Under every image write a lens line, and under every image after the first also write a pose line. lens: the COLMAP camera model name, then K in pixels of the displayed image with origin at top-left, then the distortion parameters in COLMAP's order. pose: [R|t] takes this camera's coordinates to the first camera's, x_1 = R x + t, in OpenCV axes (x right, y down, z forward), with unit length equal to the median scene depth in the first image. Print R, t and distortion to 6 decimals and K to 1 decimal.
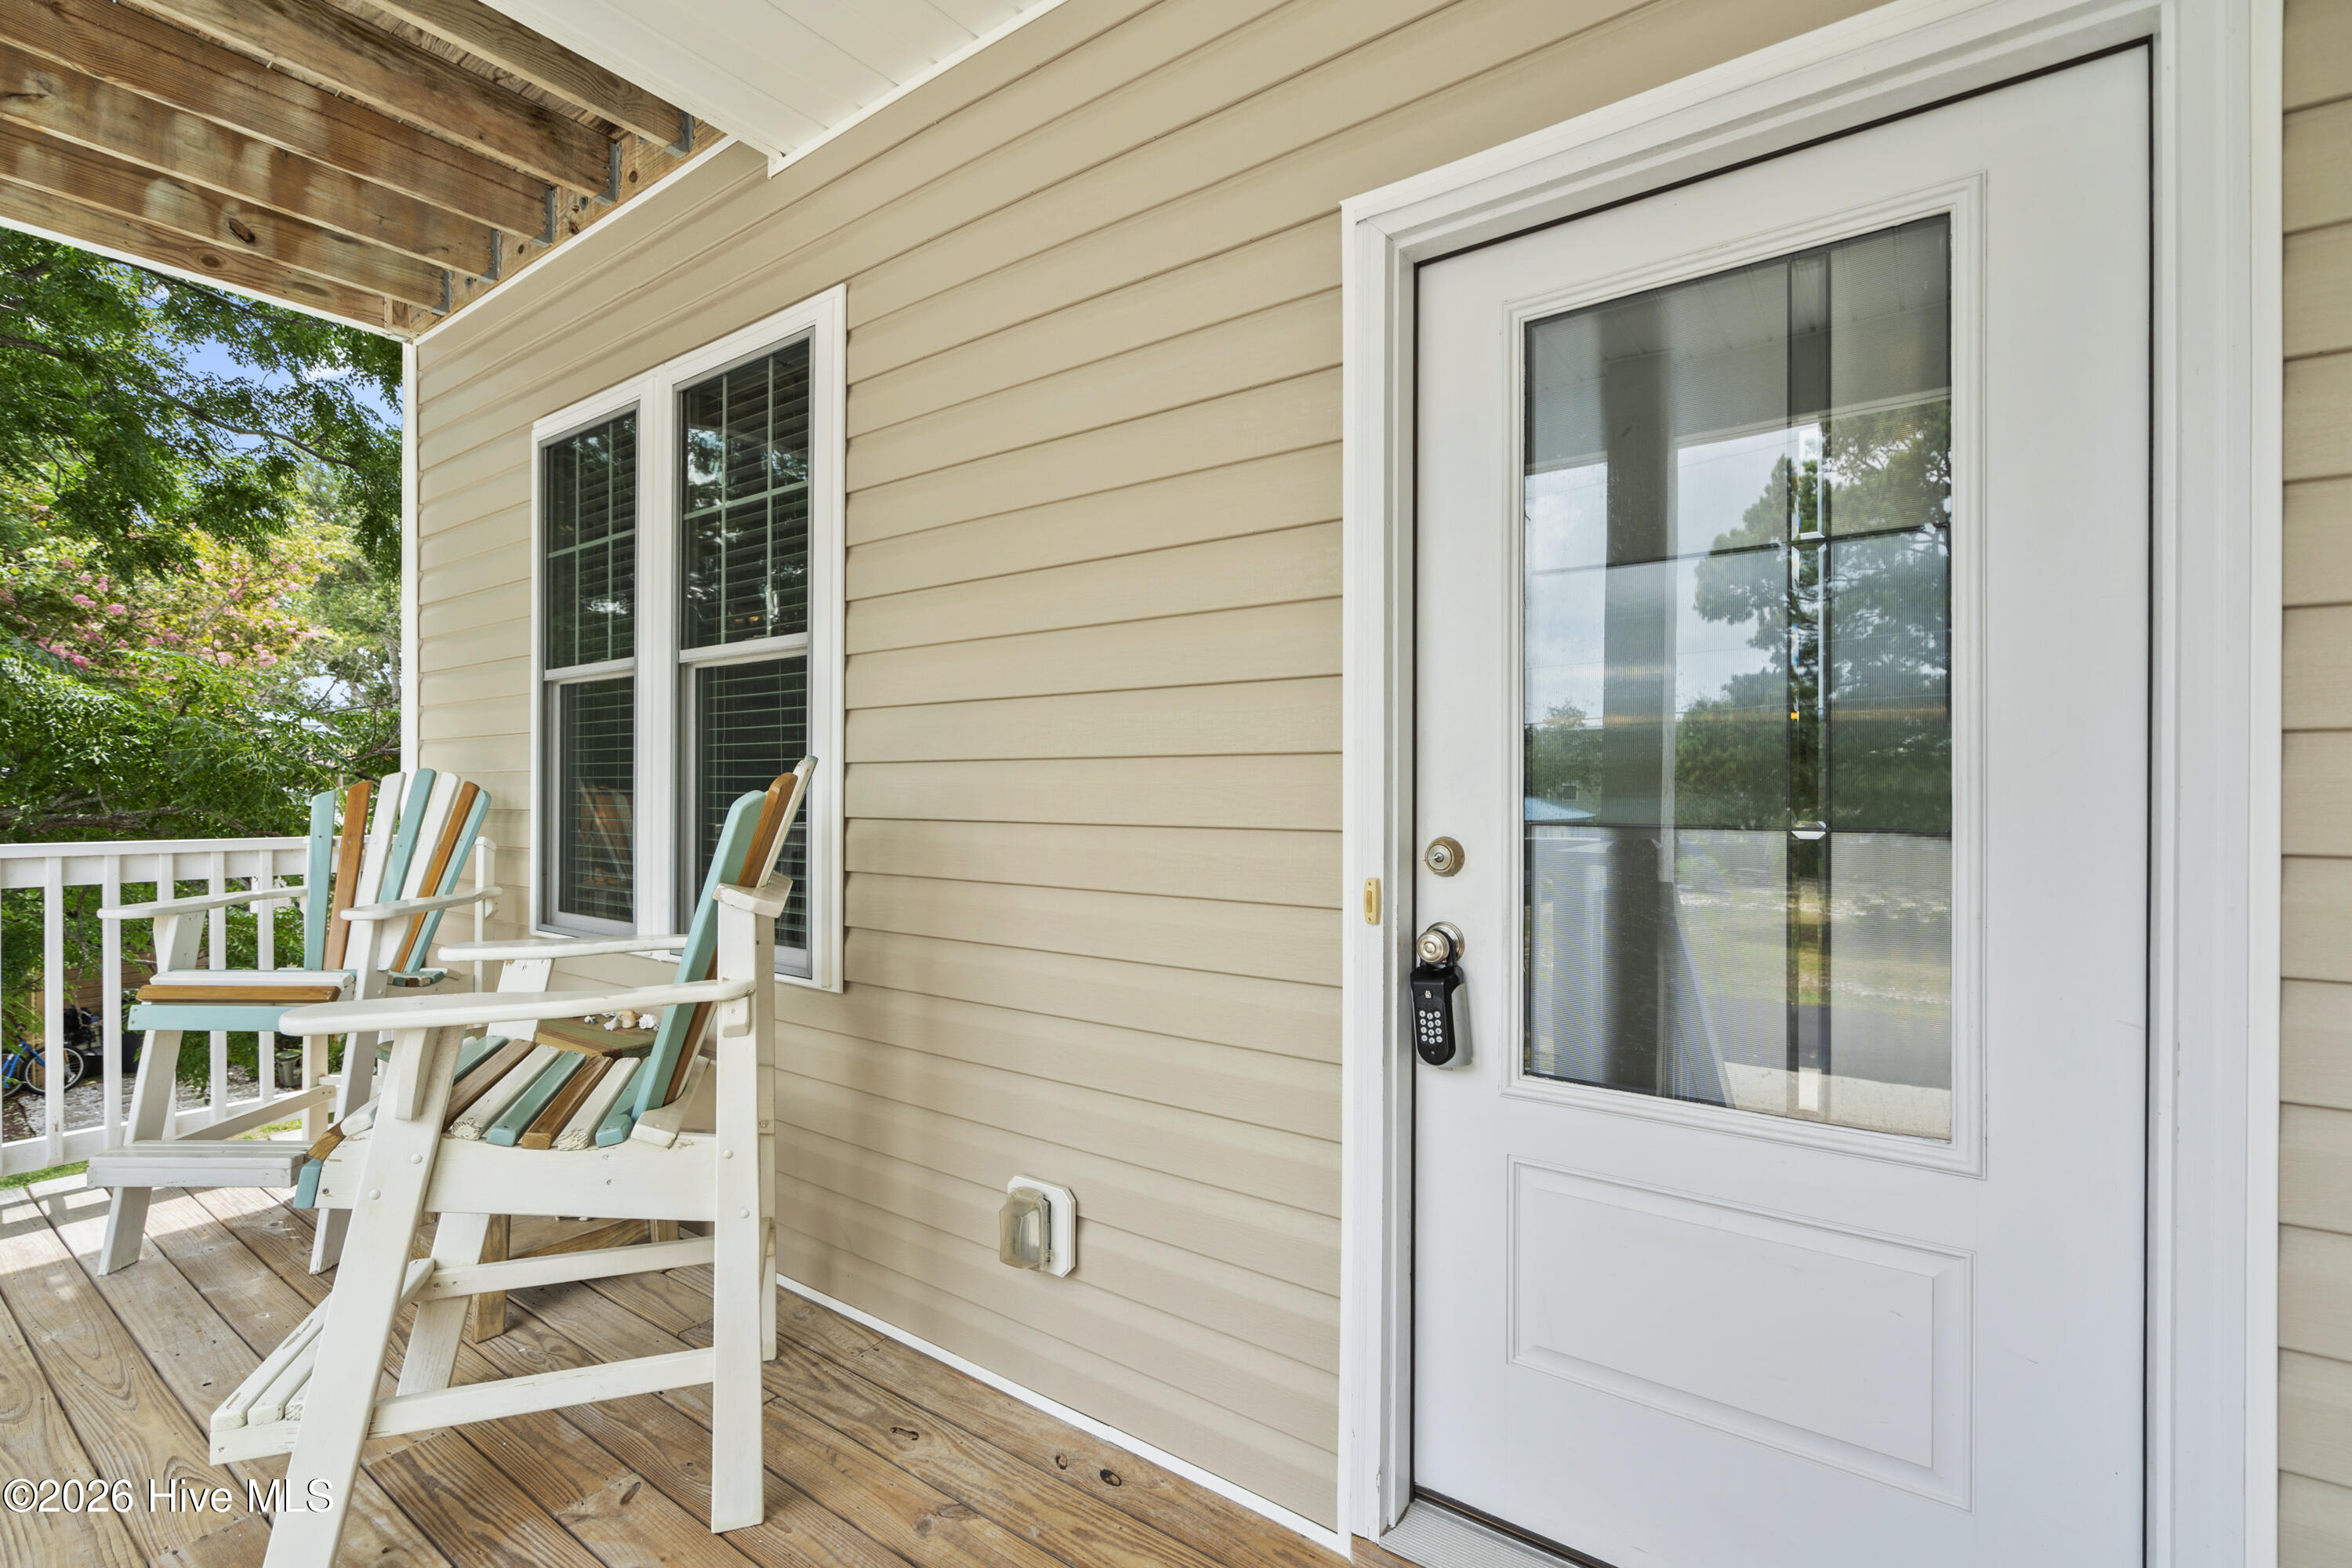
lens RADIAL K [[1073.3, 0, 1174.2], [0, 1073.3, 788.2], [0, 0, 1]] dist [-0.007282, 0.004113]
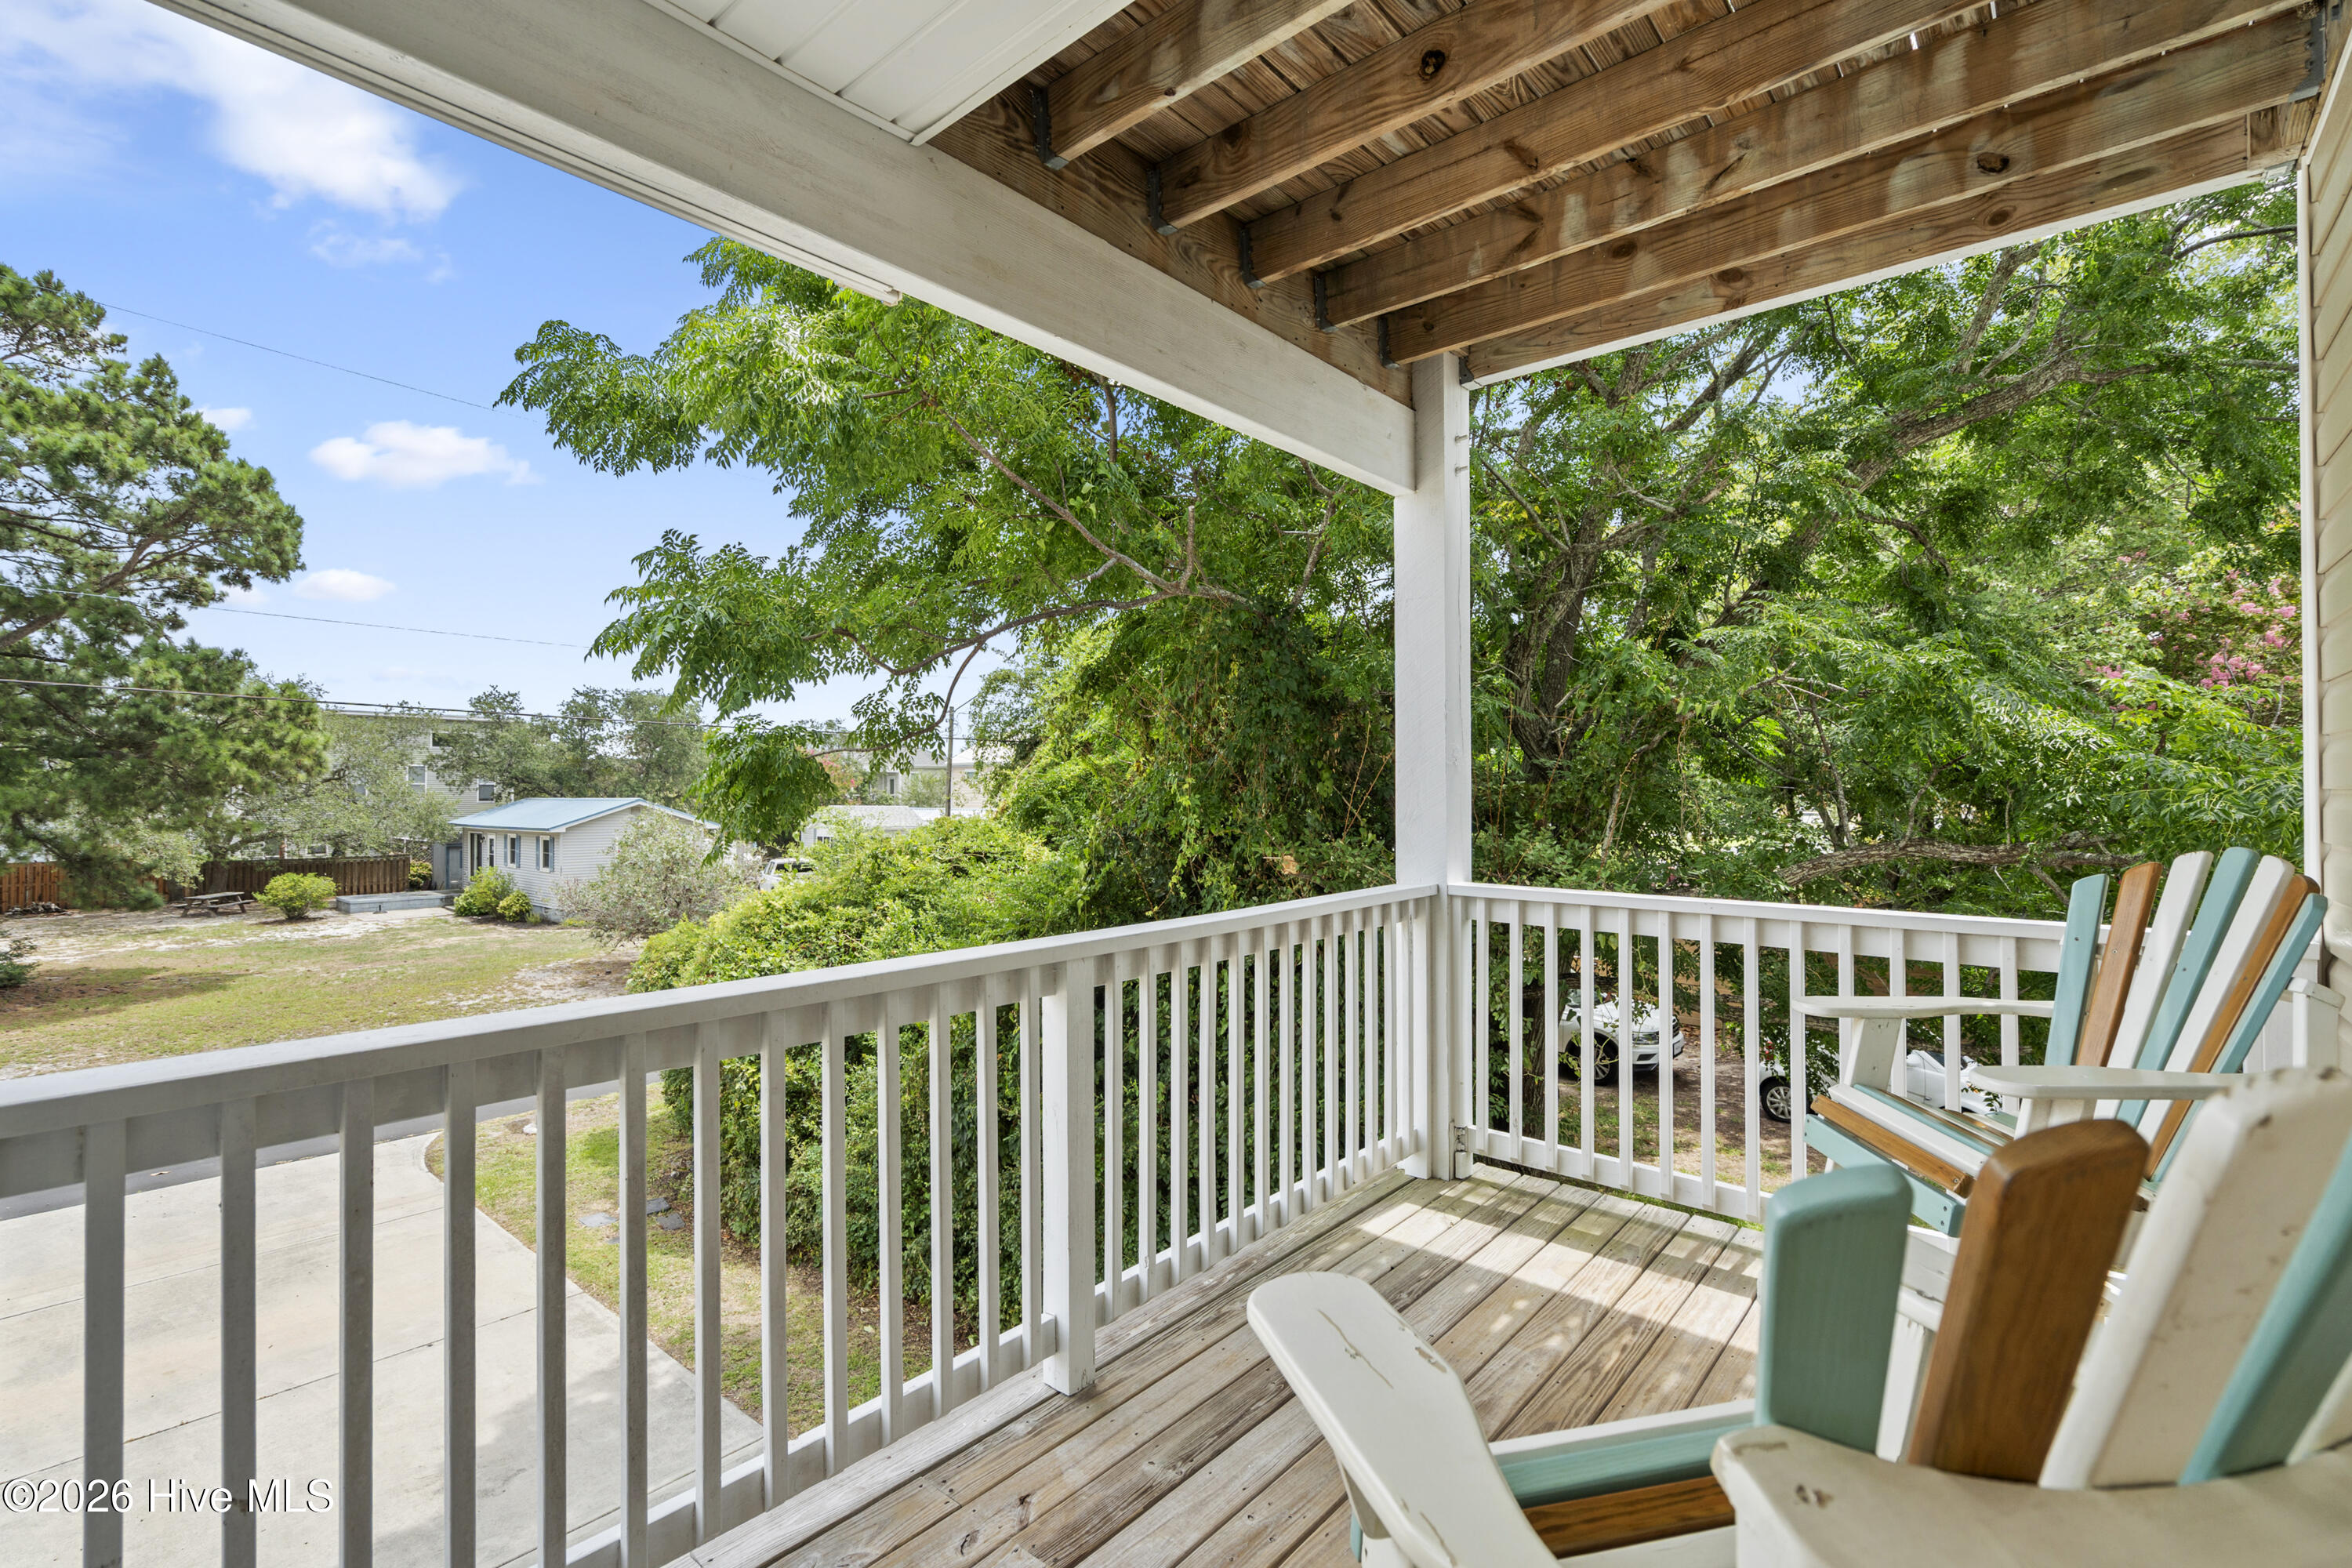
lens RADIAL K [[1073.3, 0, 1171.4], [0, 1073.3, 783.0], [0, 0, 1]] dist [-0.007282, 0.004113]
pose [[-0.071969, -0.010416, -0.997352, -0.025697], [0.003971, 0.999935, -0.010730, -0.034339], [0.997399, -0.004733, -0.071923, 0.287910]]
